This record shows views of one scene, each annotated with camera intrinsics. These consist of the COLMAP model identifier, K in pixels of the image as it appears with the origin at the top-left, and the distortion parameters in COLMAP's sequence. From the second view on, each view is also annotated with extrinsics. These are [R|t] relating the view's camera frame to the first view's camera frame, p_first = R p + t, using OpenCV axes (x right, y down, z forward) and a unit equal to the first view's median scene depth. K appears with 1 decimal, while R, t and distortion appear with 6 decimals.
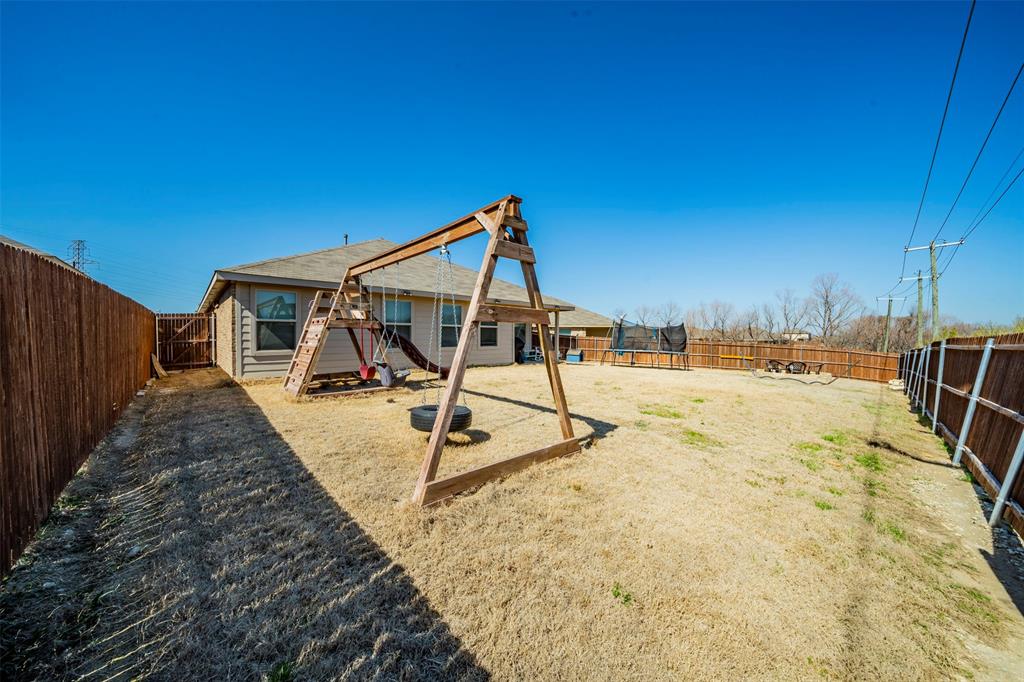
lens RADIAL K [[359.7, 0, 506.3], [0, 359.7, 339.2], [0, 0, 1]] dist [-0.005319, 0.000629]
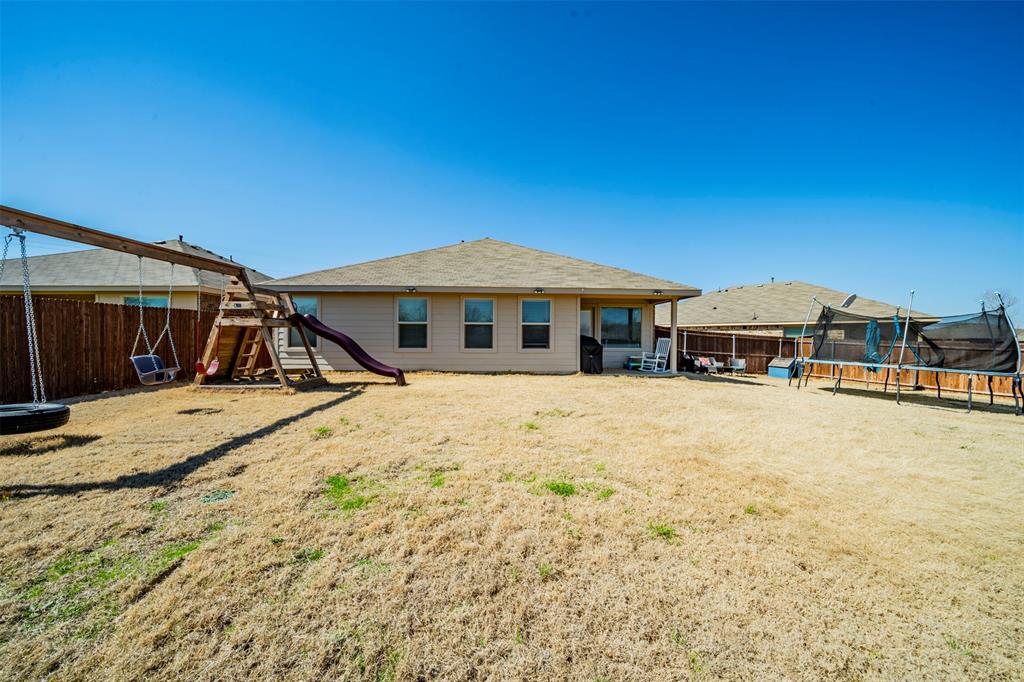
lens RADIAL K [[359.7, 0, 511.5], [0, 359.7, 340.8], [0, 0, 1]] dist [-0.005319, 0.000629]
pose [[0.756735, 0.003723, -0.653712, 0.436351], [-0.007668, 0.999966, -0.003182, 0.005148], [0.653677, 0.007421, 0.756737, 0.373721]]
